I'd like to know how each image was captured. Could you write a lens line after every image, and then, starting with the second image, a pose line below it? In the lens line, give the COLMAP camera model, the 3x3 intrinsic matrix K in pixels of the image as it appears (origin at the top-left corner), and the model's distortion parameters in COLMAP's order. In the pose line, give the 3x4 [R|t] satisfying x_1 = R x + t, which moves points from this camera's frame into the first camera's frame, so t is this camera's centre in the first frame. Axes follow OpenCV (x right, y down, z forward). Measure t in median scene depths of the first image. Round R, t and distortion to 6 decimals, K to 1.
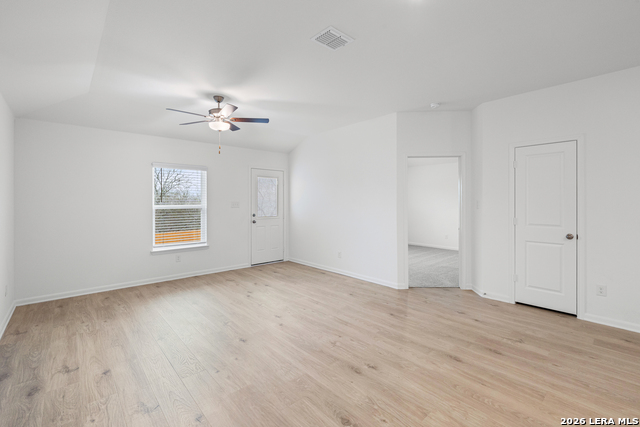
lens RADIAL K [[292.5, 0, 321.5], [0, 292.5, 199.8], [0, 0, 1]] dist [0.000785, 0.000120]
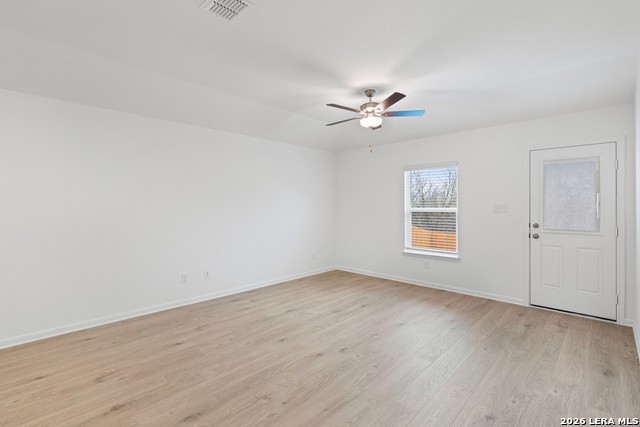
lens RADIAL K [[292.5, 0, 315.9], [0, 292.5, 207.8], [0, 0, 1]] dist [0.000785, 0.000120]
pose [[0.061265, 0.011767, -0.998052, 0.610721], [0.012830, 0.999839, 0.012576, 0.000965], [0.998039, -0.013576, 0.061105, 0.846630]]
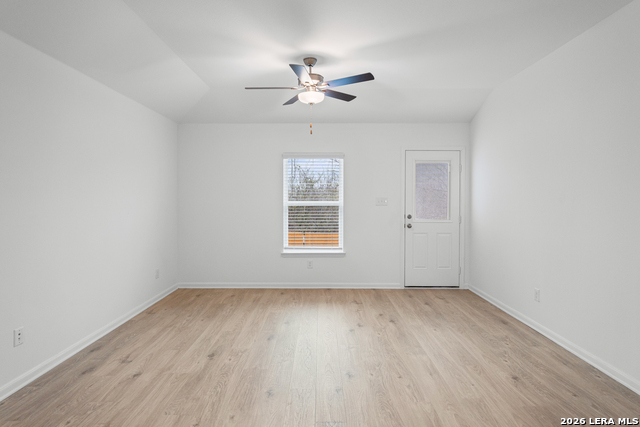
lens RADIAL K [[358.2, 0, 310.2], [0, 358.2, 200.4], [0, 0, 1]] dist [0.002290, -0.000391]
pose [[0.732355, 0.006963, -0.680888, 0.310759], [0.002597, 0.999912, 0.013018, 0.002279], [0.680918, -0.011303, 0.732272, 0.348032]]
